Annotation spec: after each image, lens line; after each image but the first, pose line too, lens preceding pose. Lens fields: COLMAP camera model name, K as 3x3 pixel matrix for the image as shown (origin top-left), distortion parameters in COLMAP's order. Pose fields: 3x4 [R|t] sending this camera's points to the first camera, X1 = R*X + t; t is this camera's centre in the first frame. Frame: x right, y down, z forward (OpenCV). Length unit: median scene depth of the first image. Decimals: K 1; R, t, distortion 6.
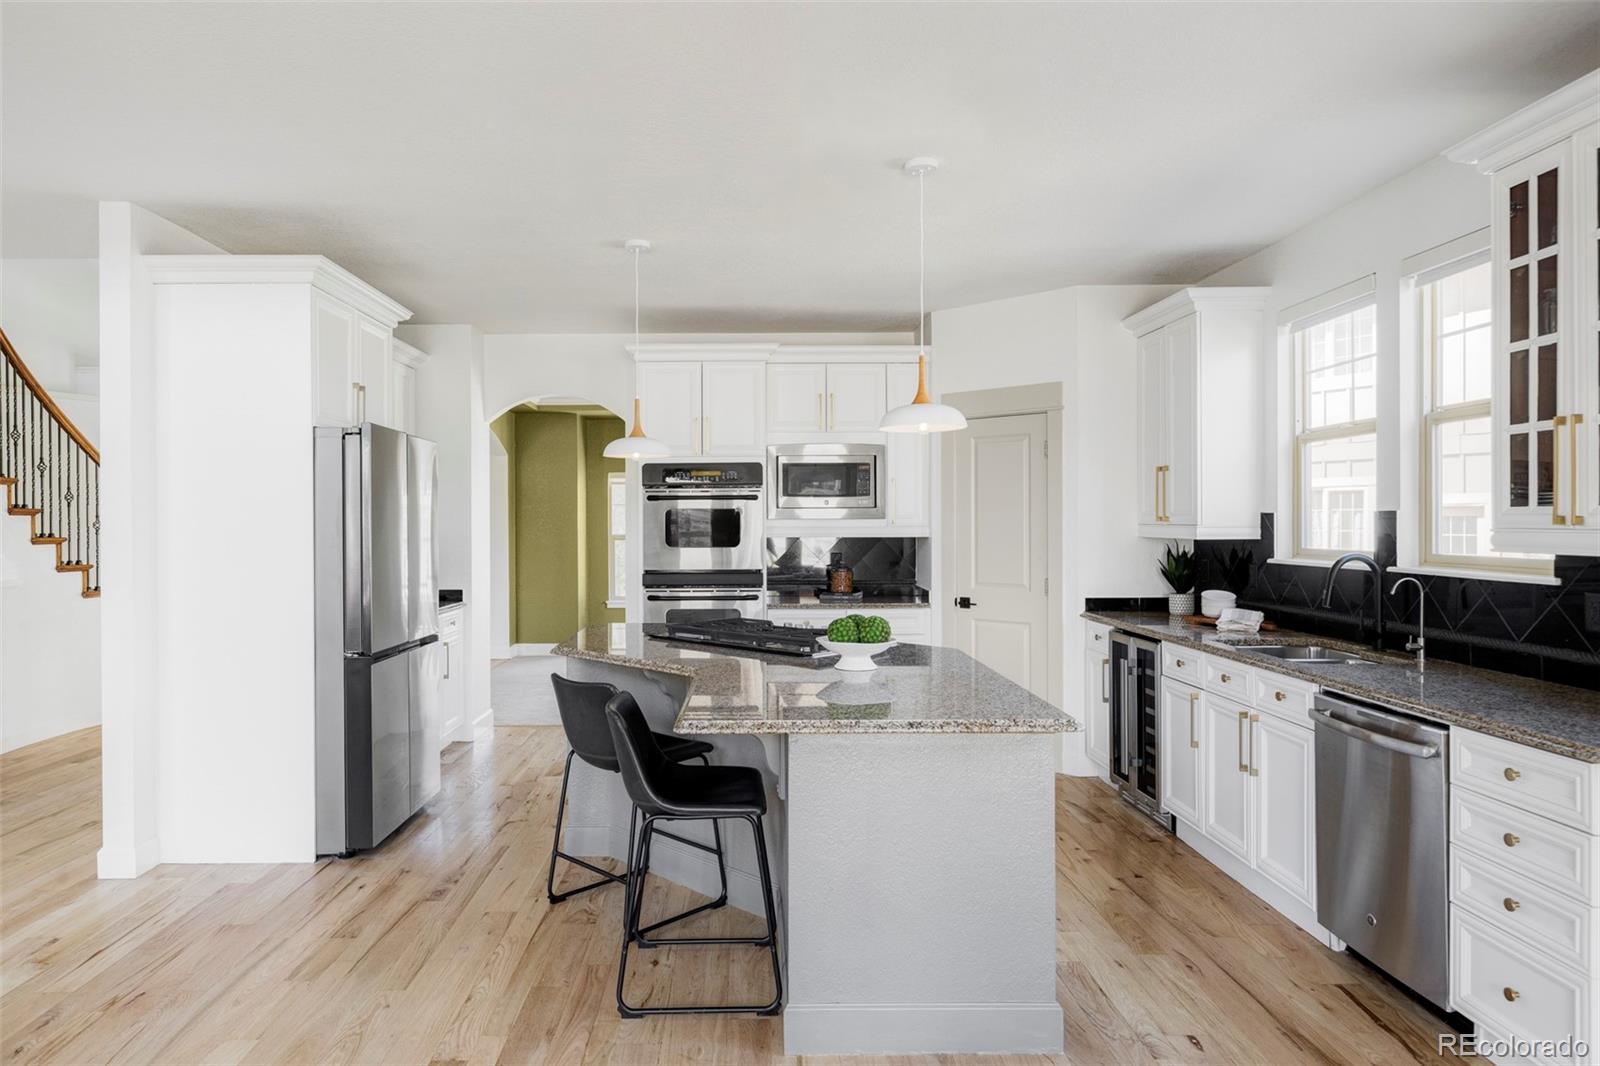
lens RADIAL K [[981.3, 0, 758.1], [0, 981.3, 530.7], [0, 0, 1]] dist [-0.003603, -0.000984]
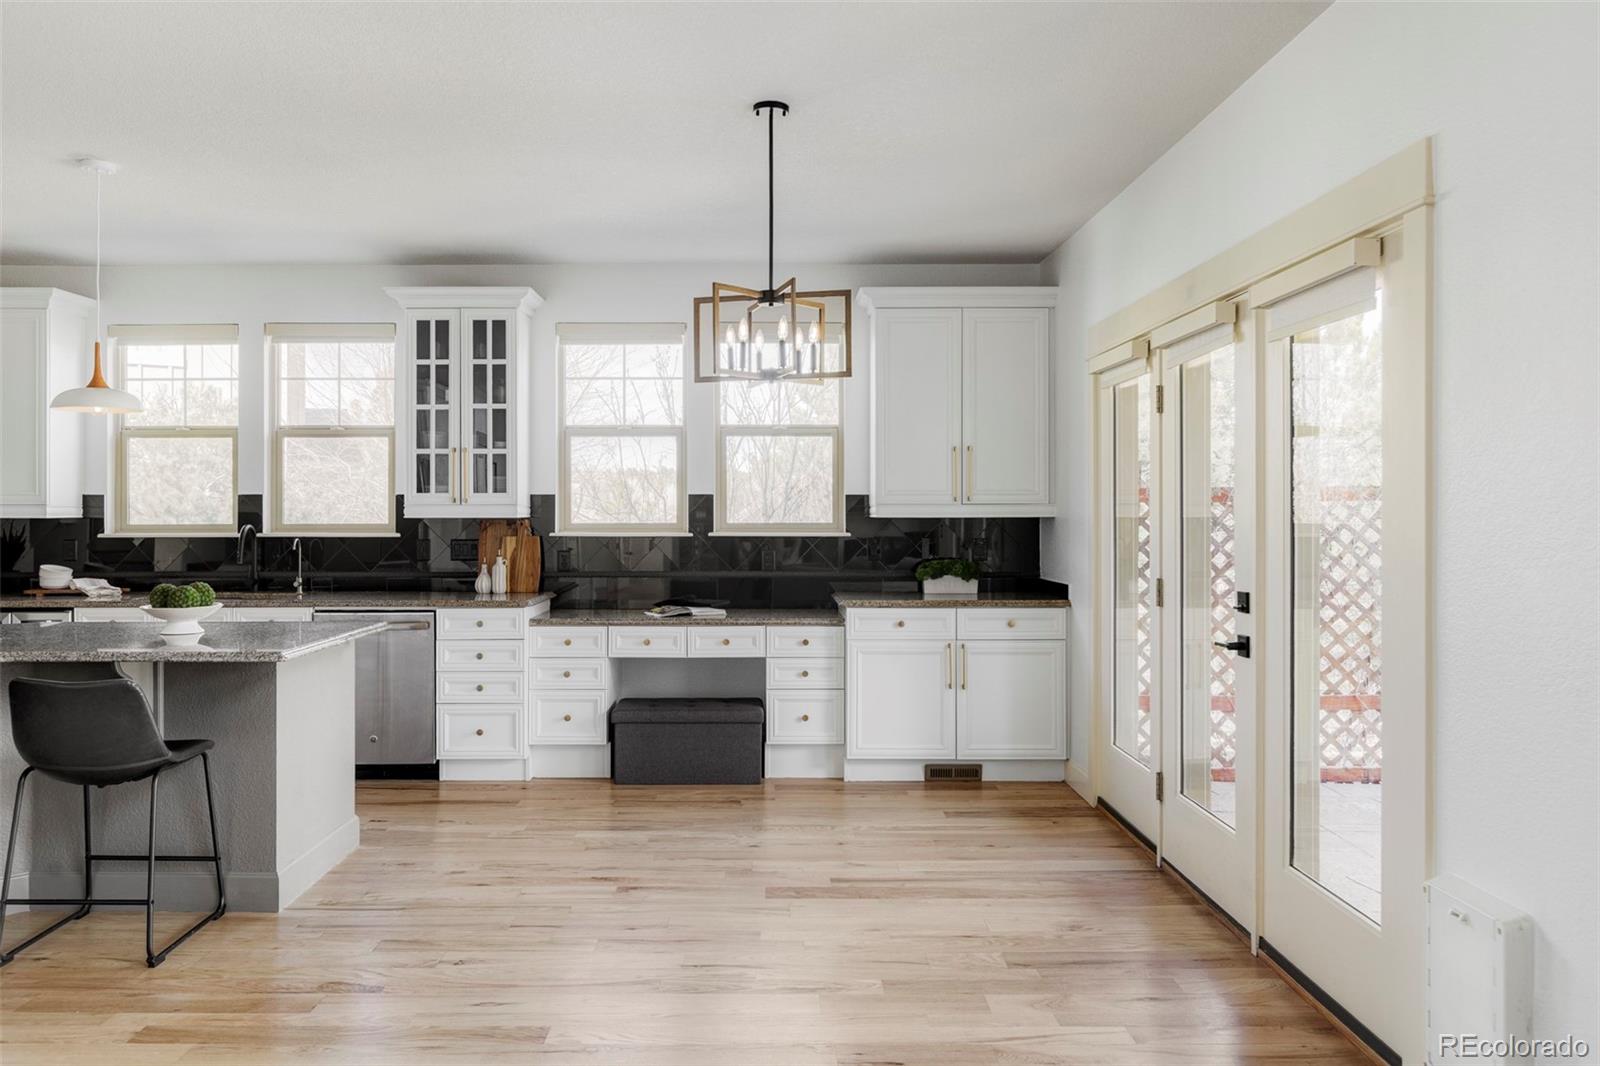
lens RADIAL K [[1130.4, 0, 781.8], [0, 1130.4, 512.2], [0, 0, 1]] dist [-0.000306, -0.008451]
pose [[-0.005954, 0.001435, 0.999981, -0.829887], [0.009881, 0.999950, -0.001376, 0.013038], [-0.999933, 0.009873, -0.005968, 0.199460]]
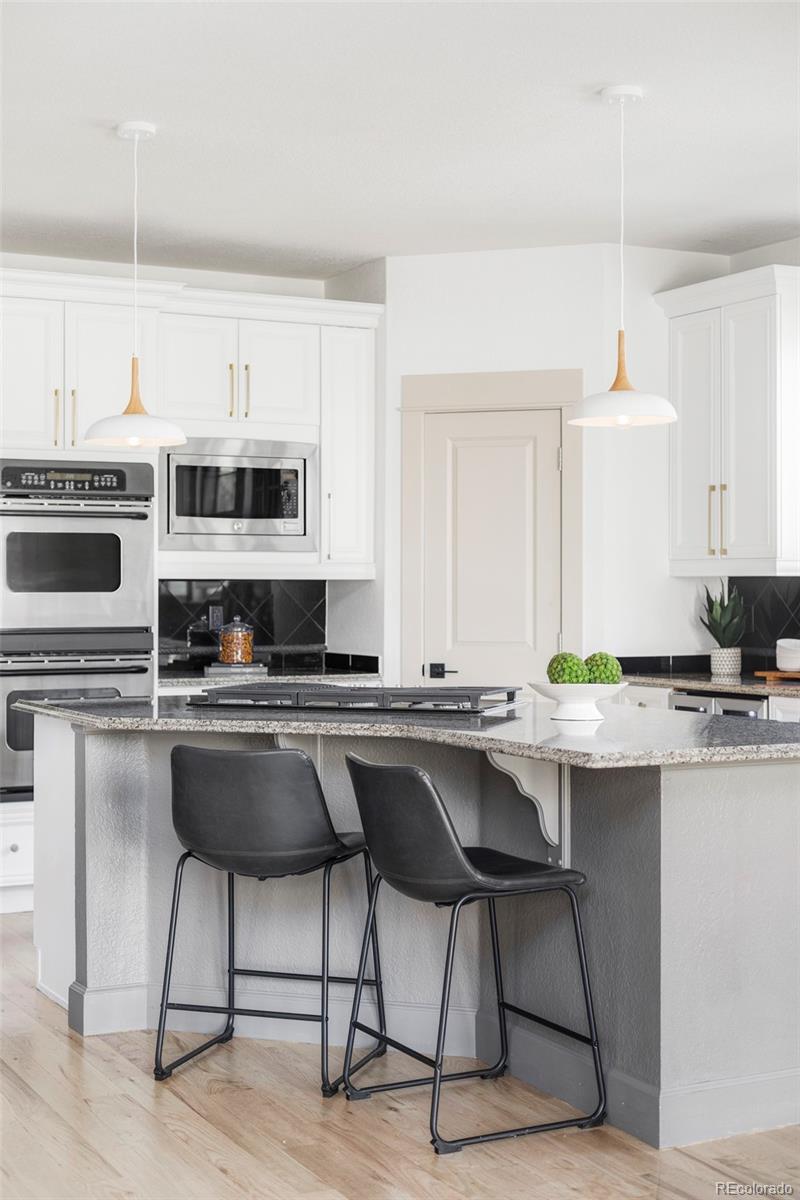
lens RADIAL K [[1730.4, 0, 401.9], [0, 1730.4, 600.4], [0, 0, 1]] dist [0.026036, 0.000000]
pose [[0.891521, 0.001822, 0.452975, -0.489965], [0.001281, 0.999978, -0.006543, 0.039665], [-0.452977, 0.006414, 0.891499, -0.138657]]
